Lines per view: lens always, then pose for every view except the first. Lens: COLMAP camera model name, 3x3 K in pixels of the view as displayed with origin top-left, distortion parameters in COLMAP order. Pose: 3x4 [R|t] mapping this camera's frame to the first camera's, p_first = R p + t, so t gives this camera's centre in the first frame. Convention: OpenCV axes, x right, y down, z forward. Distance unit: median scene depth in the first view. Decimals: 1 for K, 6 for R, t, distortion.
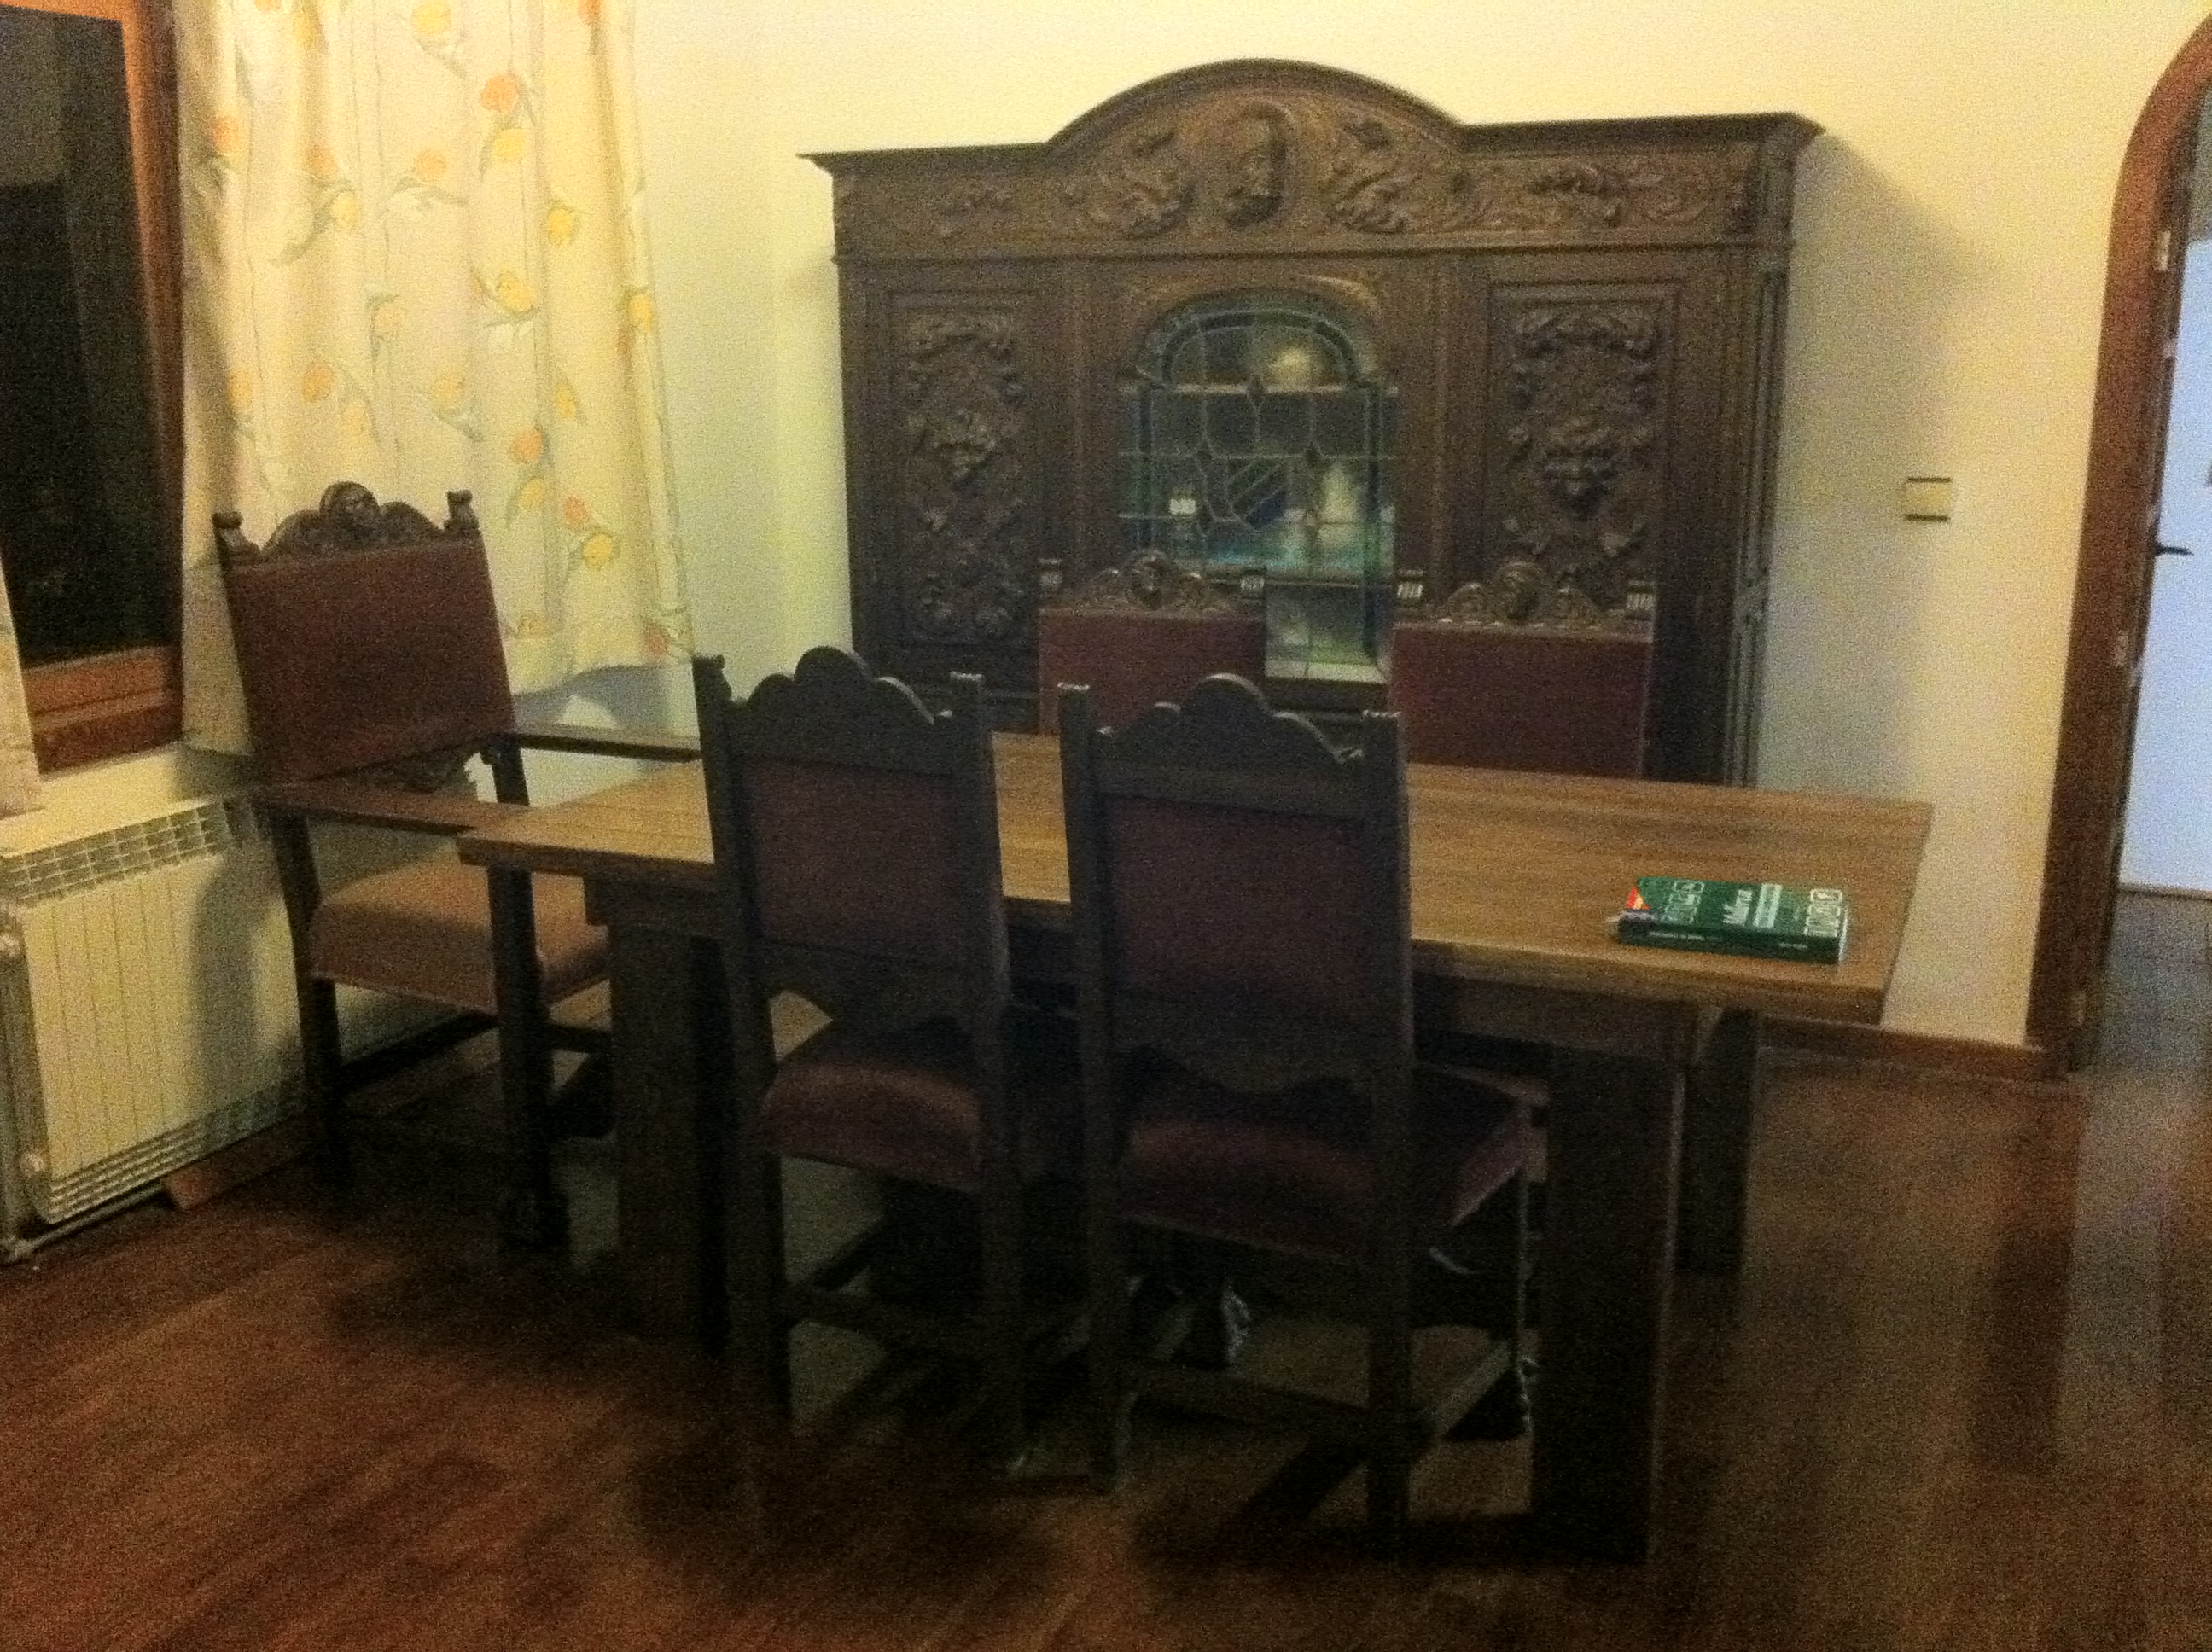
lens RADIAL K [[2206.5, 0, 1106.0], [0, 2206.5, 826.0], [0, 0, 1]] dist [0.125685, -0.439386]
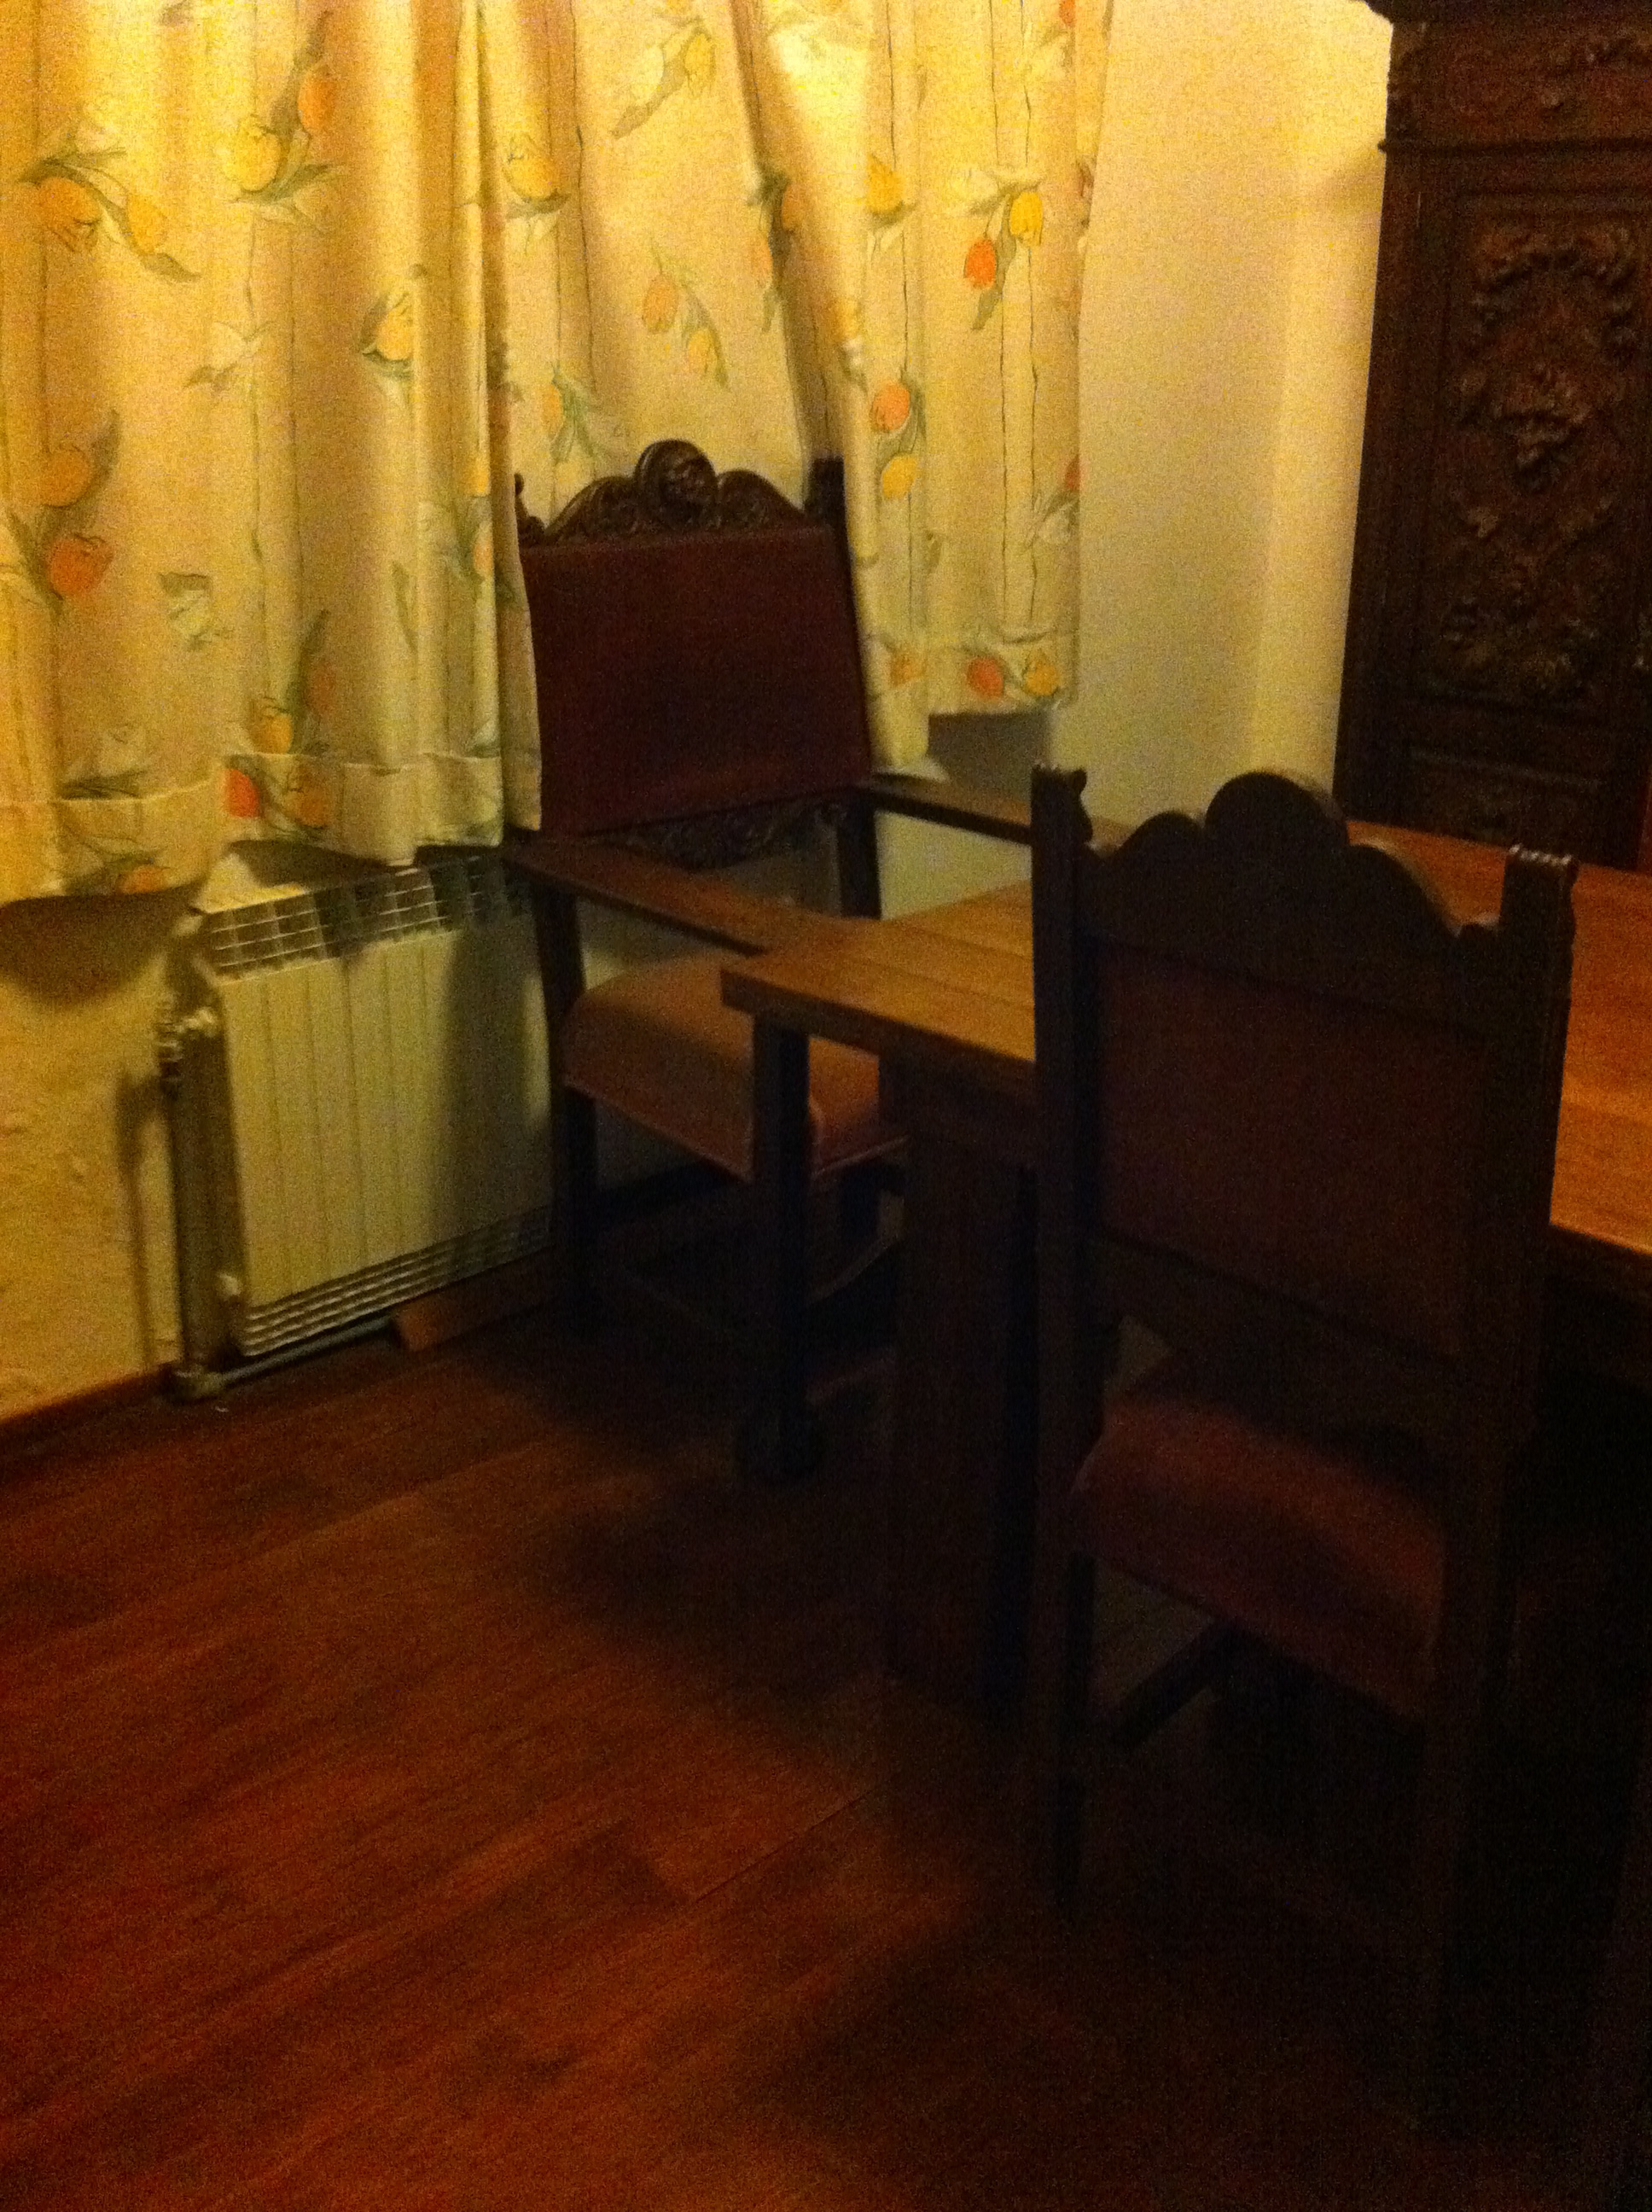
lens RADIAL K [[1645.9, 0, 826.0], [0, 1645.9, 1106.0], [0, 0, 1]] dist [-0.050826, -0.000394]
pose [[0.913925, 0.147812, -0.378012, -0.054138], [-0.081025, 0.979027, 0.186927, -0.042516], [0.397714, -0.140209, 0.906733, 0.502722]]
